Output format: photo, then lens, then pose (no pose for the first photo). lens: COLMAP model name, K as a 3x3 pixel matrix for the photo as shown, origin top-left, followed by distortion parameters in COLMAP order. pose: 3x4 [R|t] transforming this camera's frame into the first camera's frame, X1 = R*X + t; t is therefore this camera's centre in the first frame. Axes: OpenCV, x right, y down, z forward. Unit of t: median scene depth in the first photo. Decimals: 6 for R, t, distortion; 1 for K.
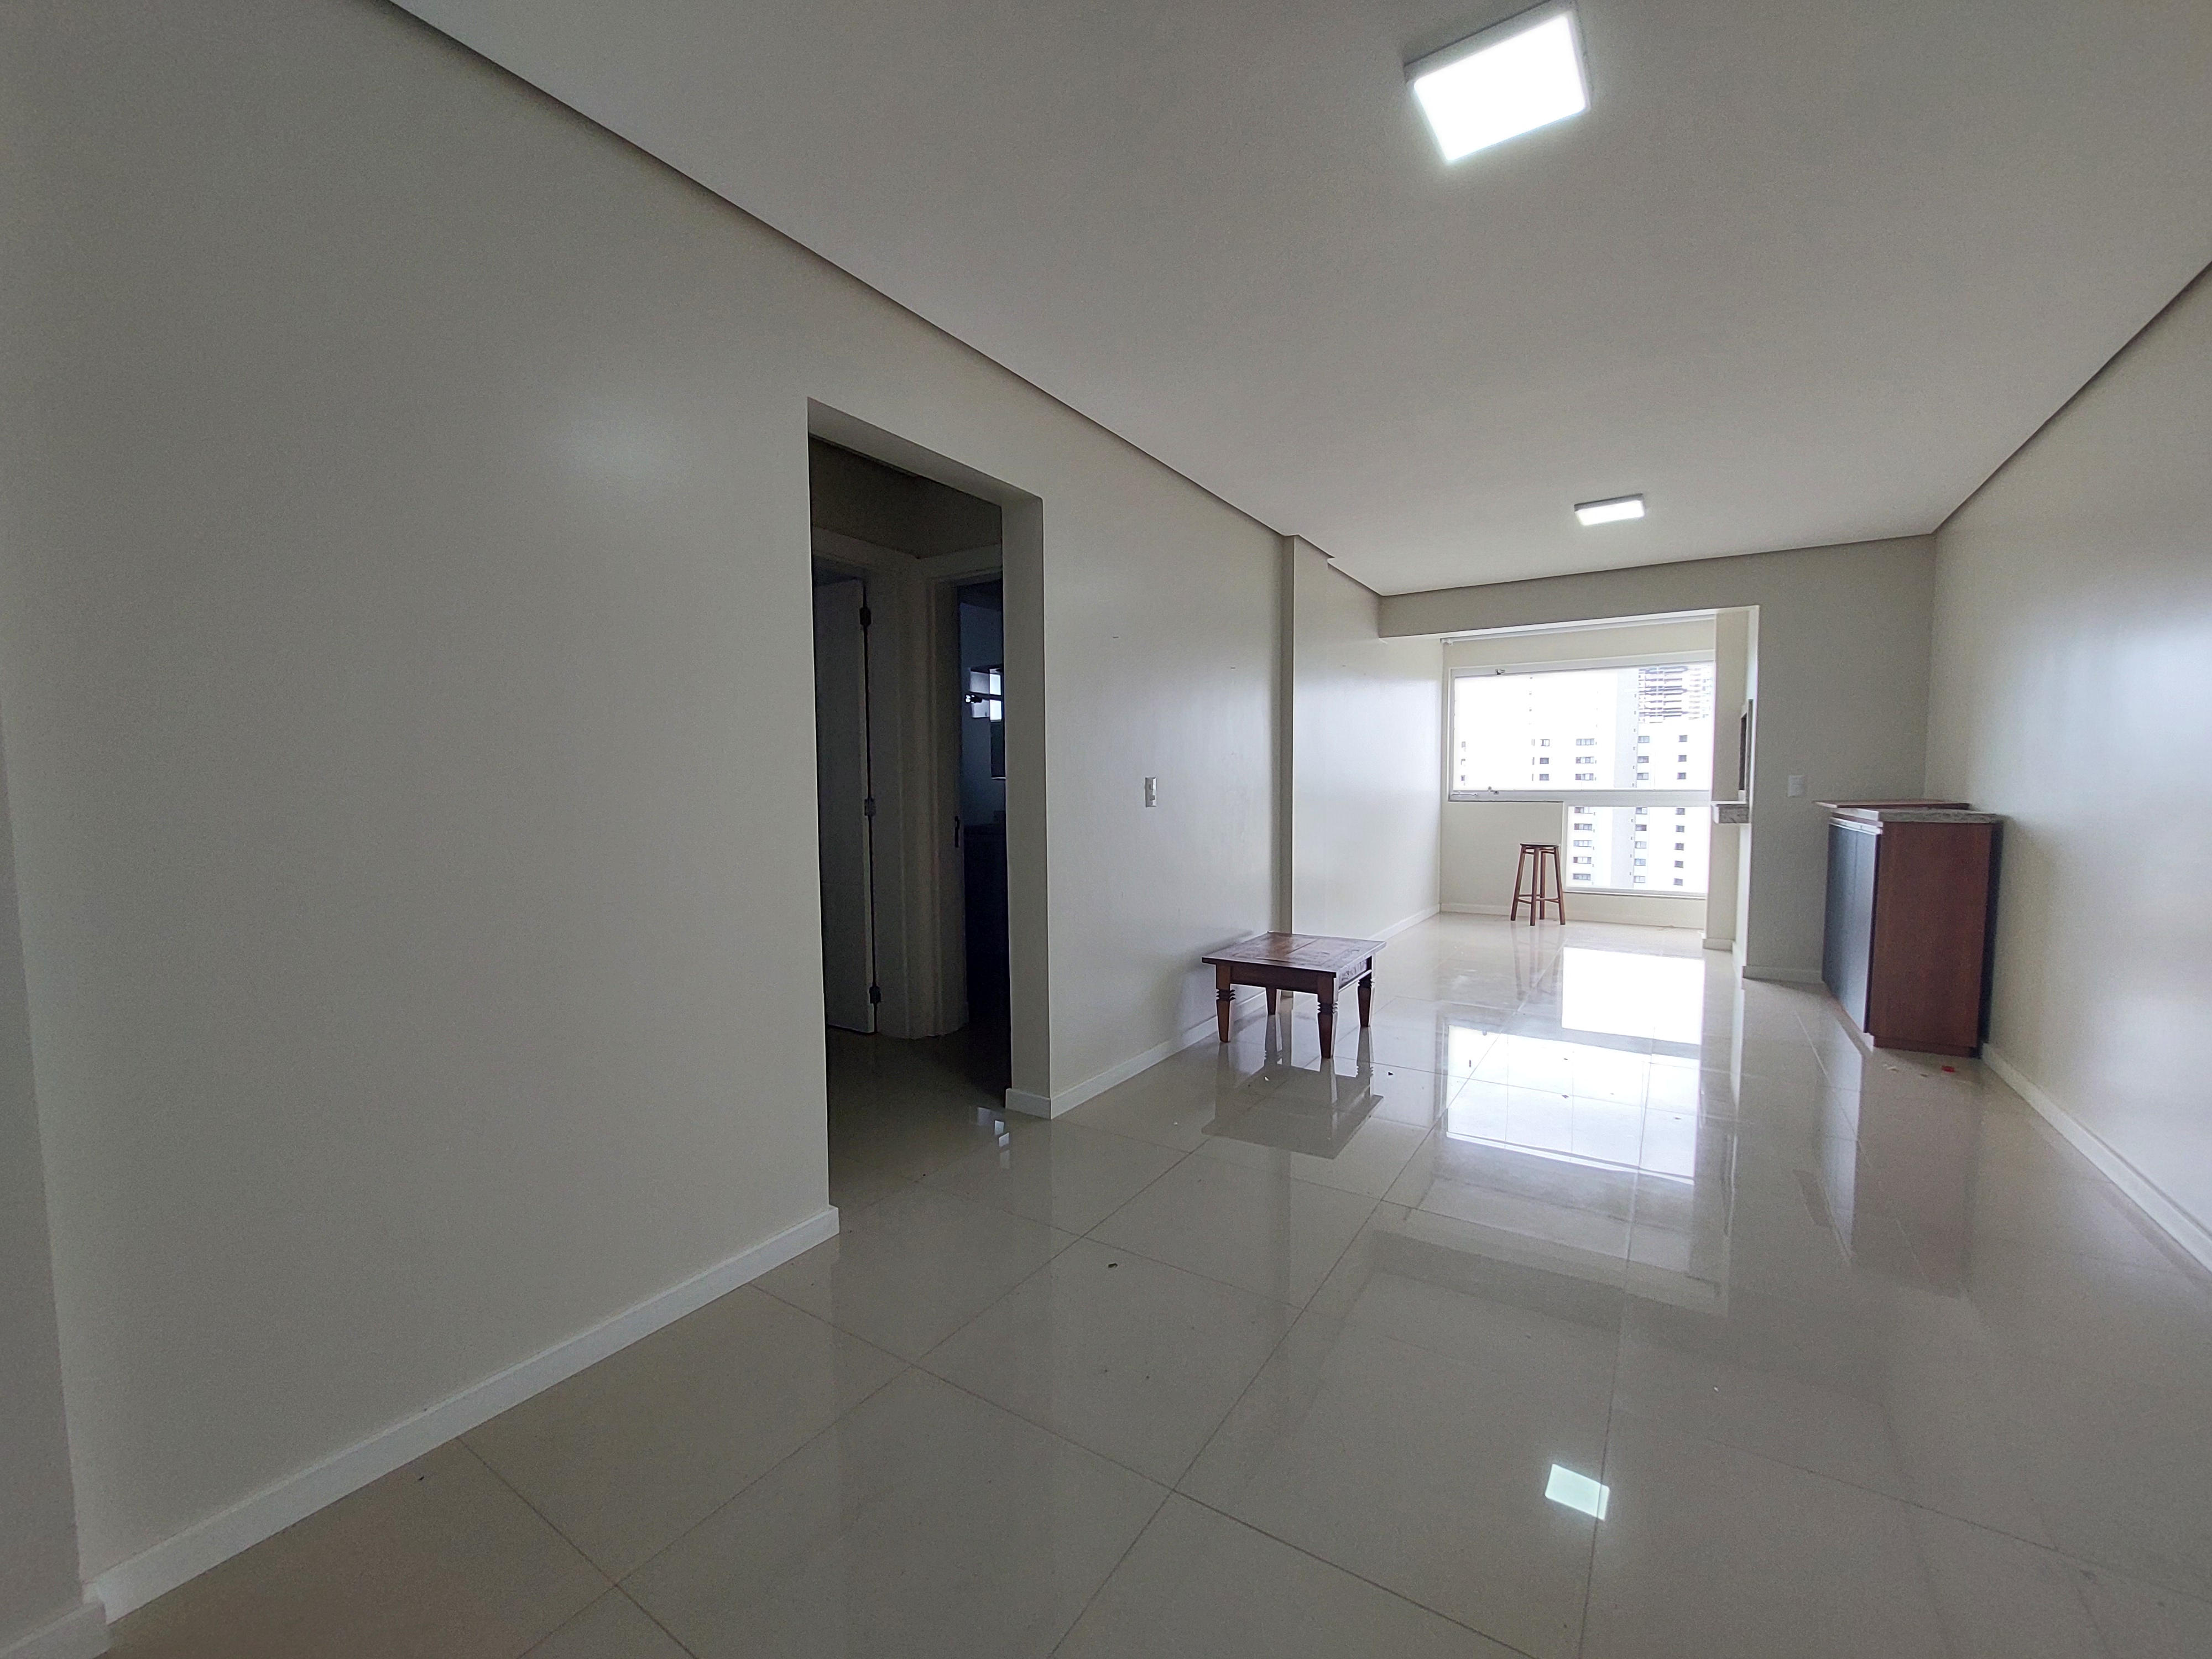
lens RADIAL K [[887.8, 0, 1108.3], [0, 887.8, 843.0], [0, 0, 1]] dist [-0.025056, 0.000001]
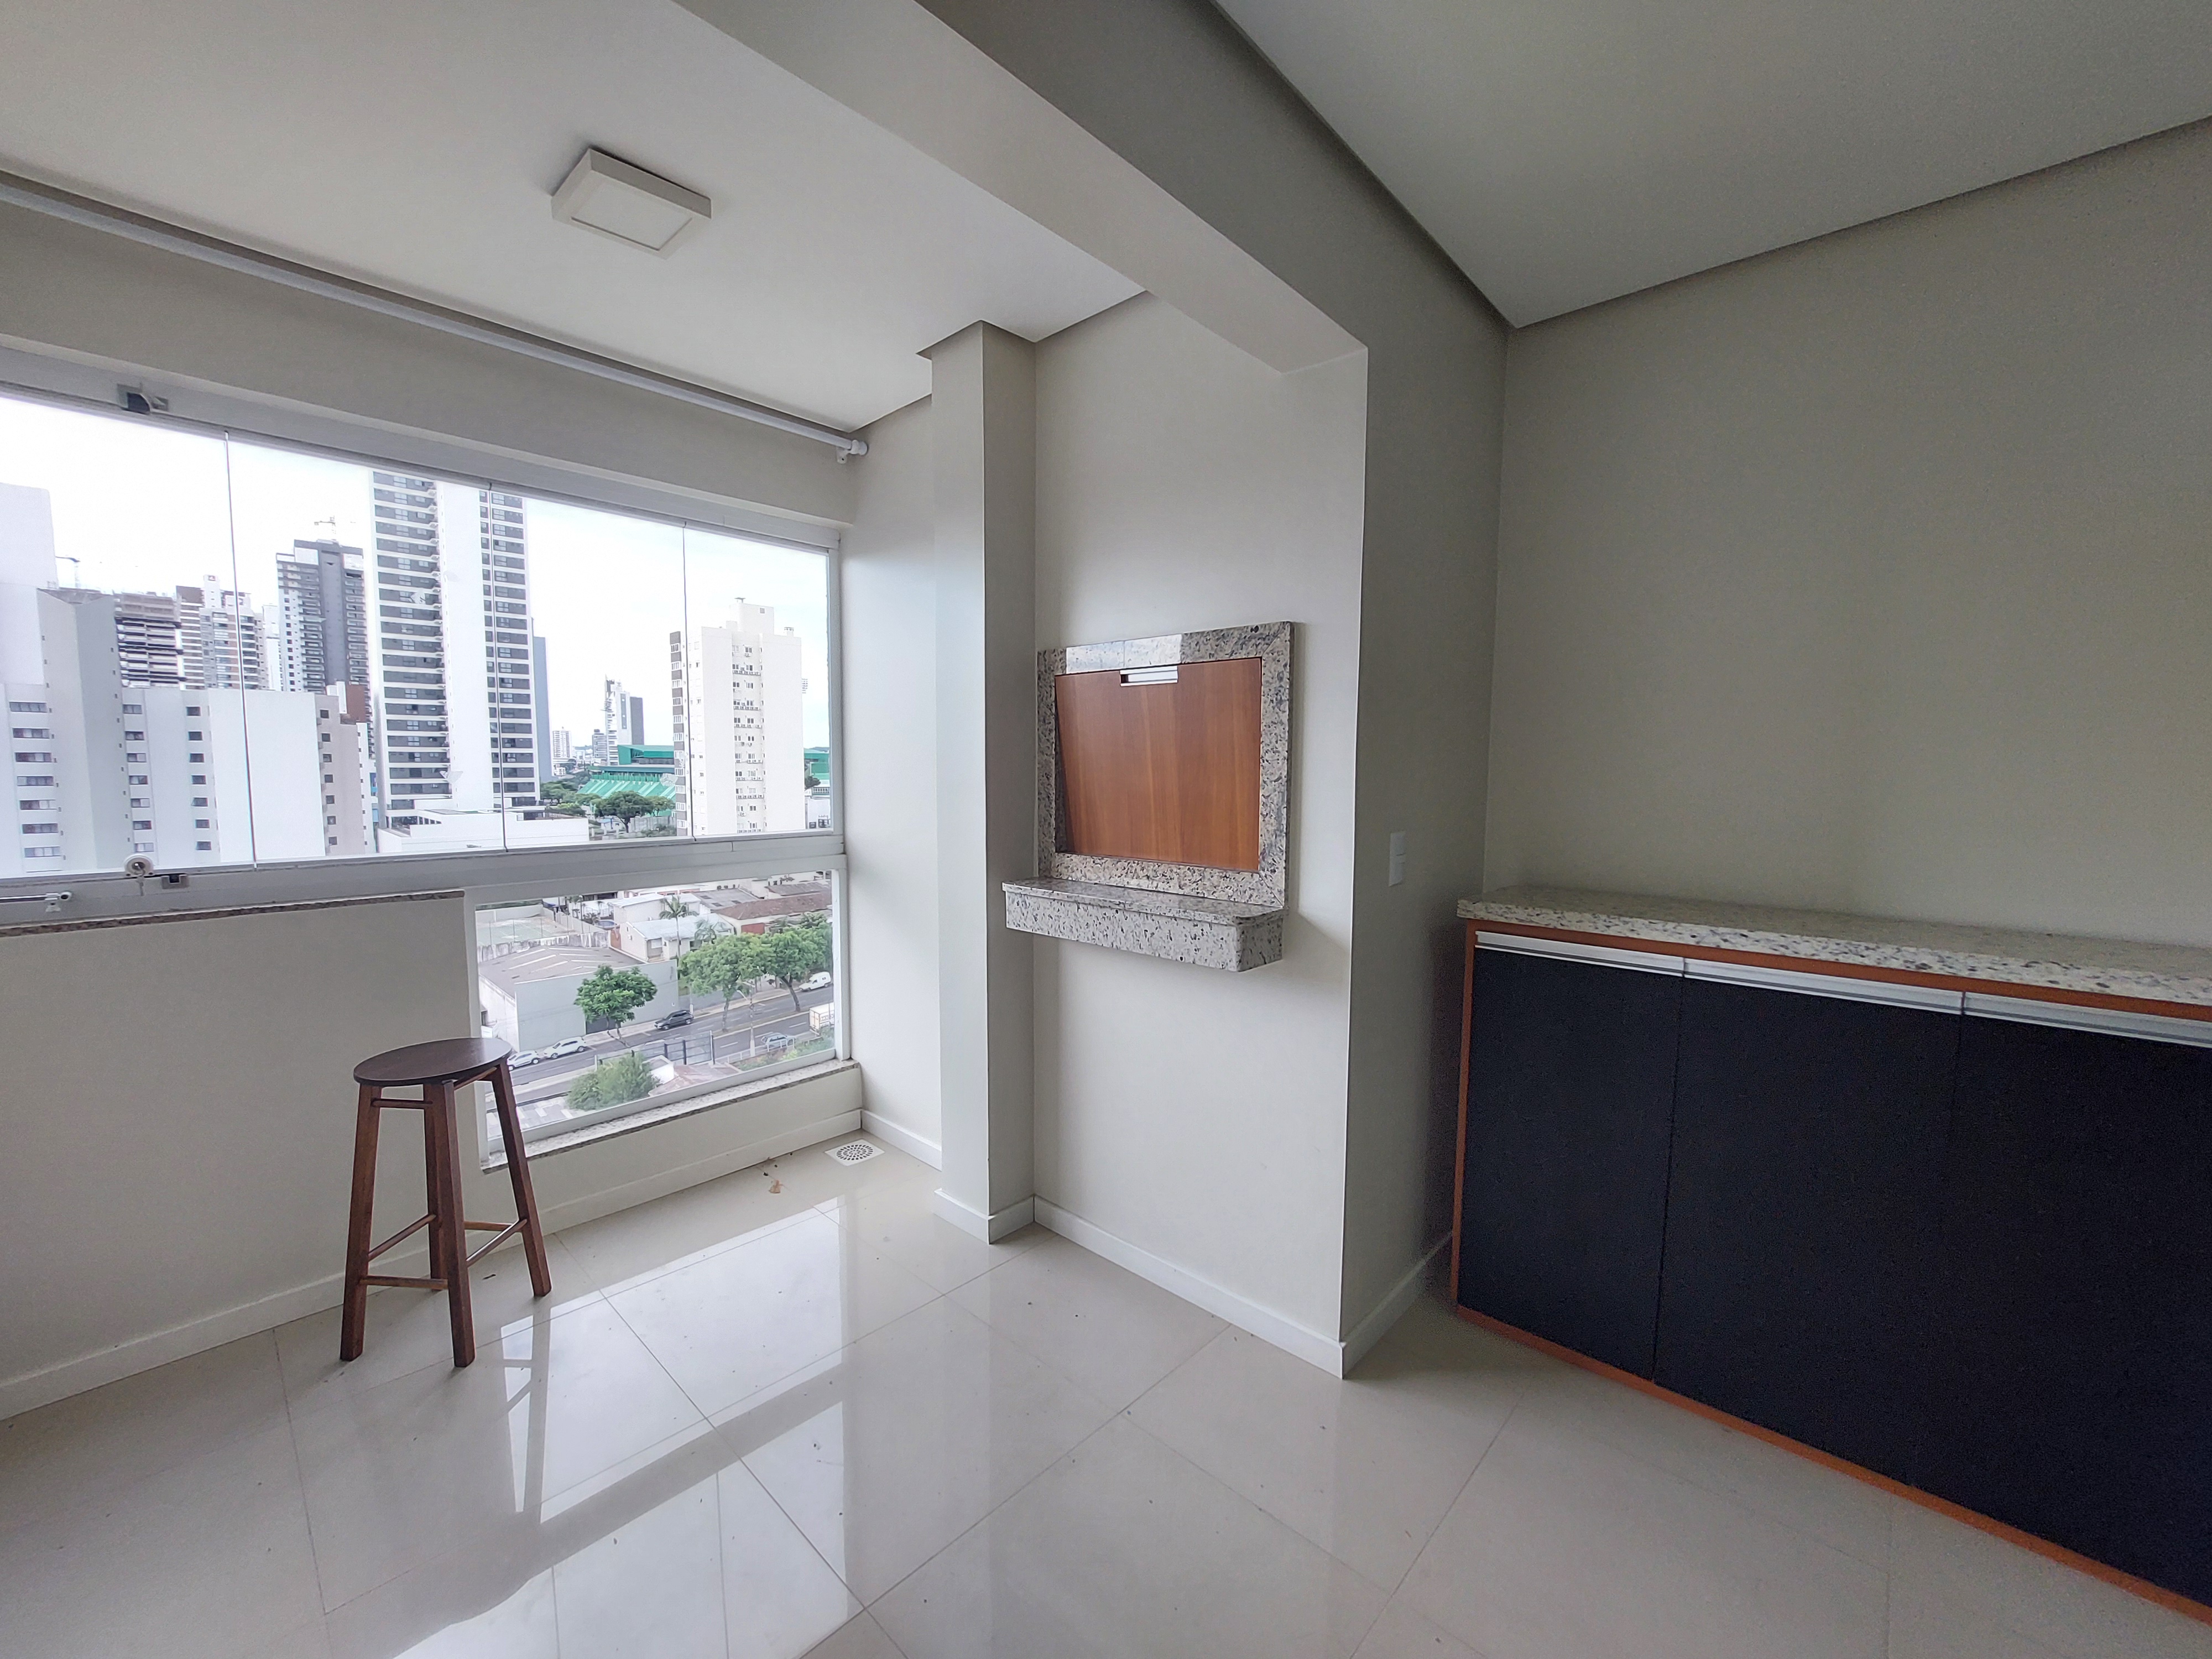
lens RADIAL K [[887.8, 0, 1108.3], [0, 887.8, 843.0], [0, 0, 1]] dist [-0.025056, 0.000001]
pose [[0.171643, -0.077298, 0.982122, 0.256465], [0.057551, 0.996001, 0.068333, -0.073677], [-0.983477, 0.044793, 0.175406, 0.728884]]
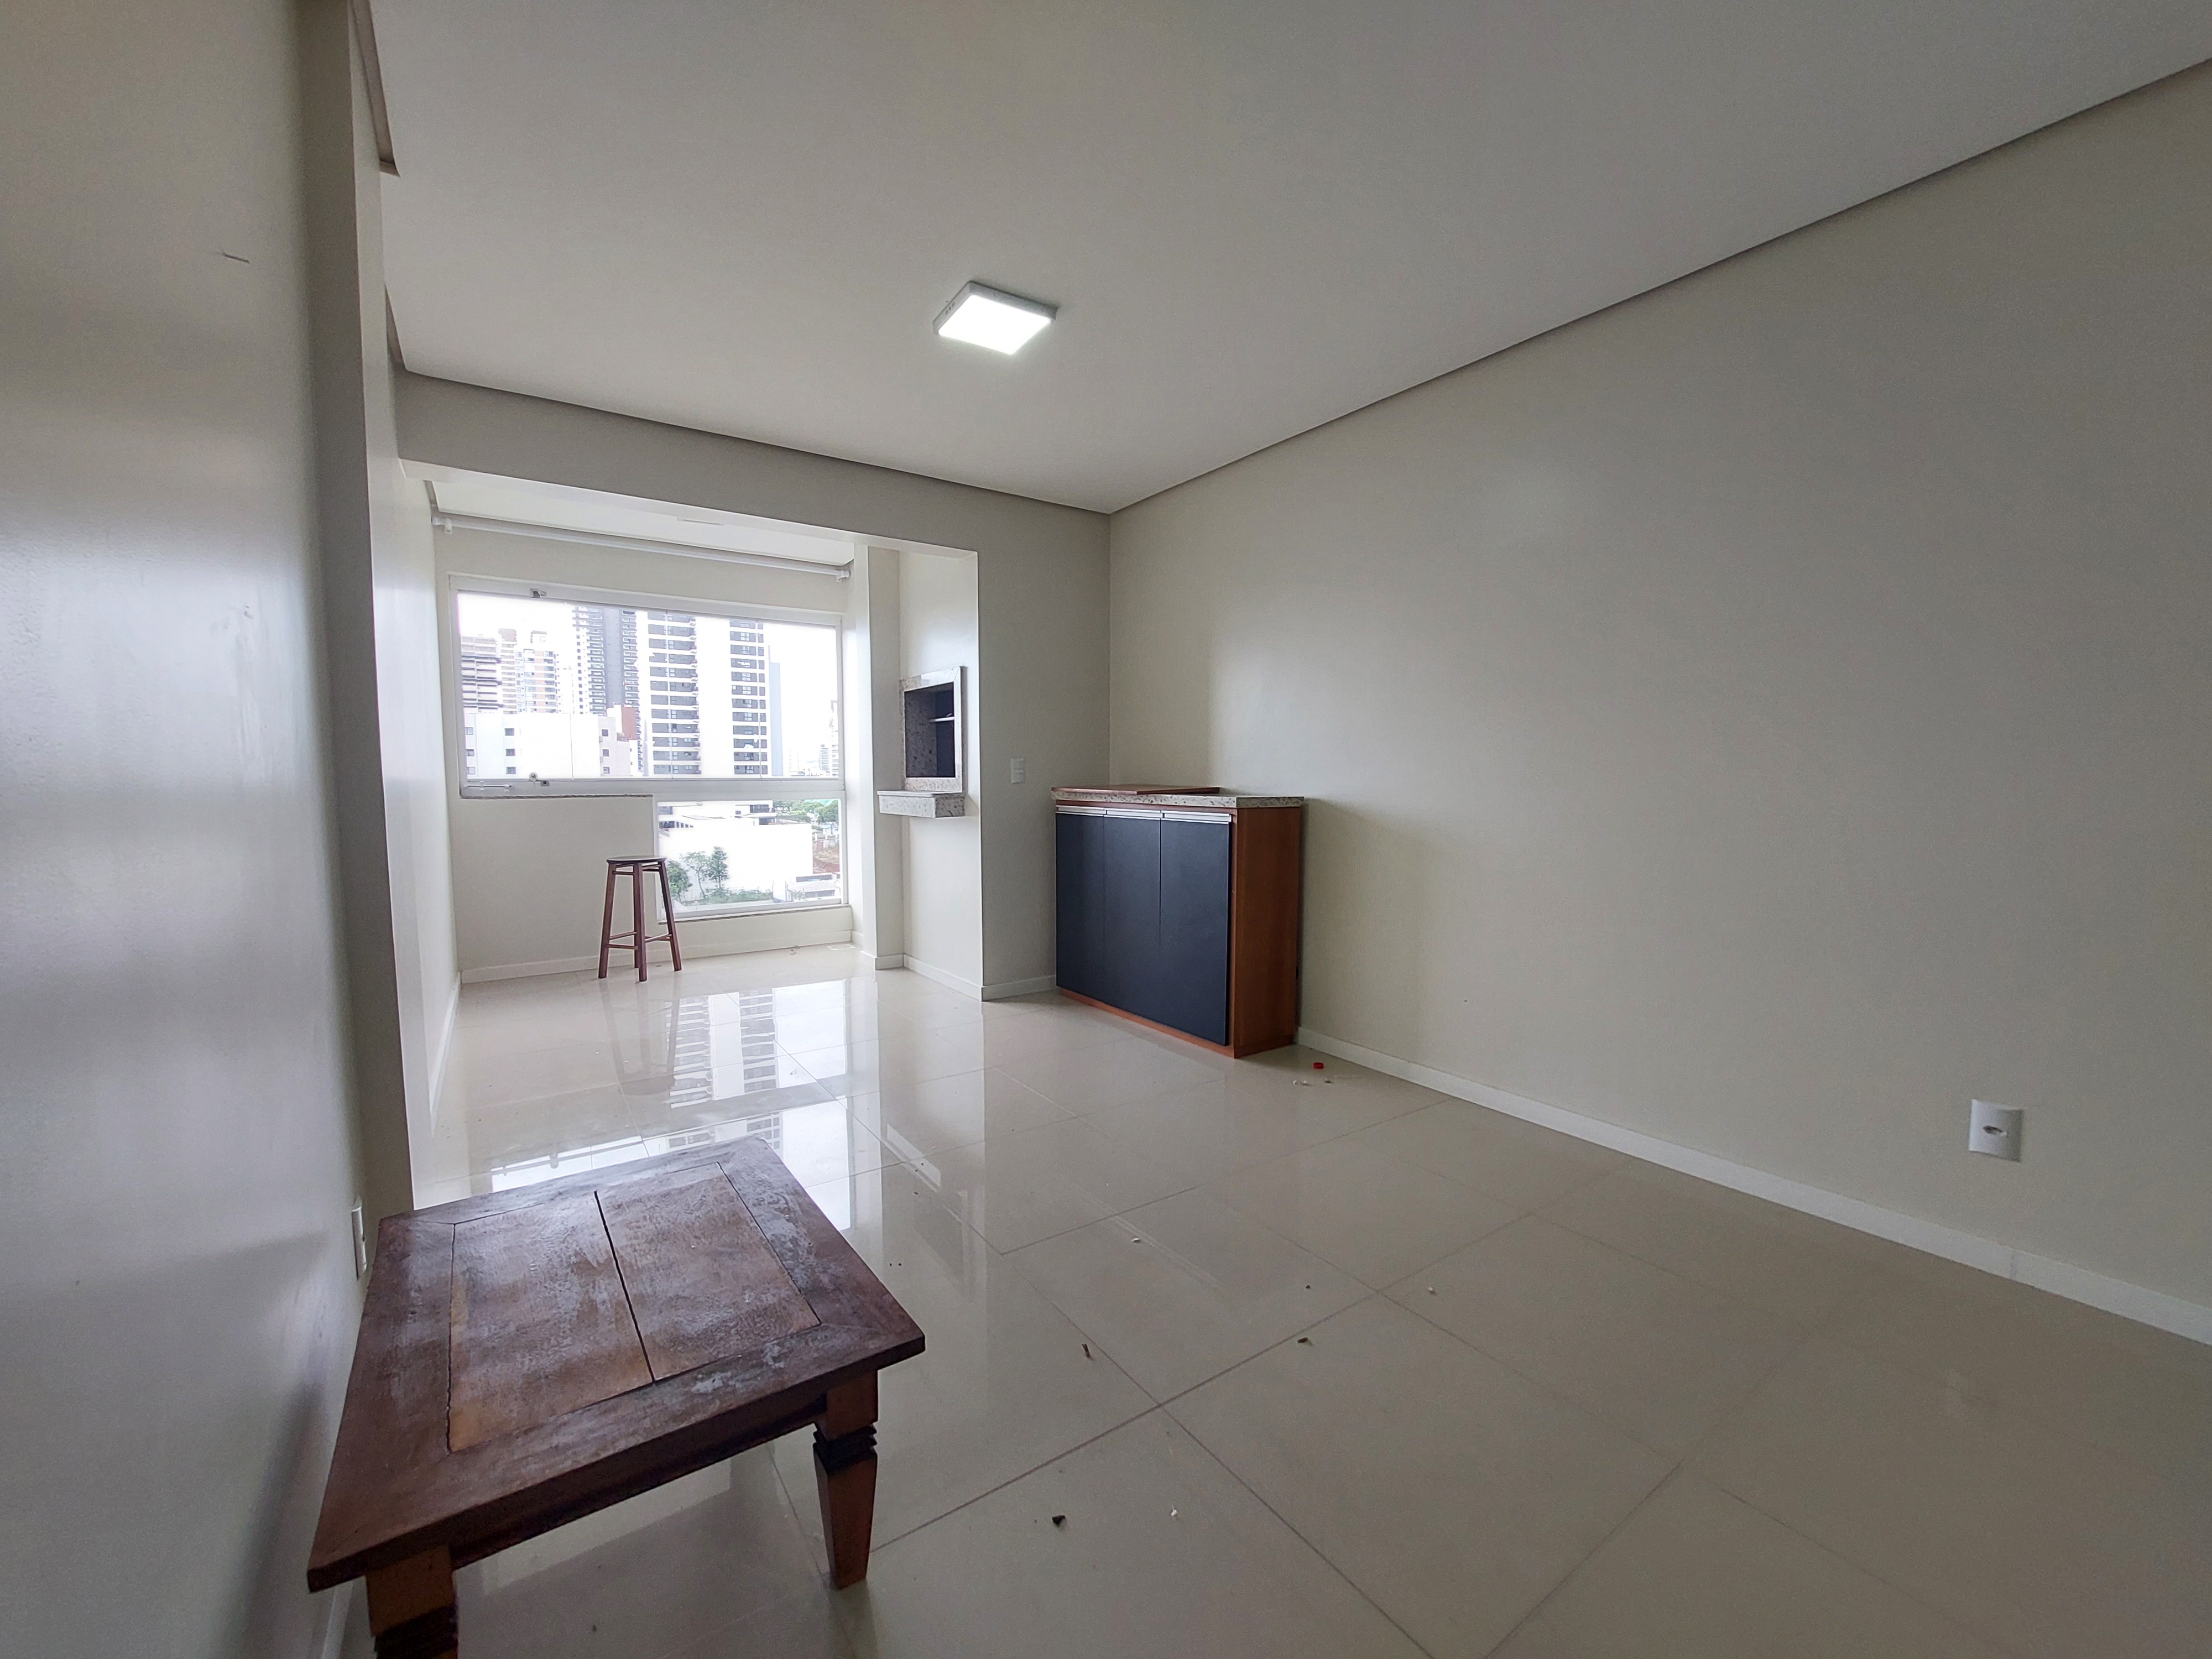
lens RADIAL K [[887.8, 0, 1108.3], [0, 887.8, 843.0], [0, 0, 1]] dist [-0.025056, 0.000001]
pose [[0.376189, -0.063693, 0.924351, 0.001144], [0.058236, 0.997287, 0.045018, -0.019324], [-0.924711, 0.036895, 0.378878, 0.402699]]
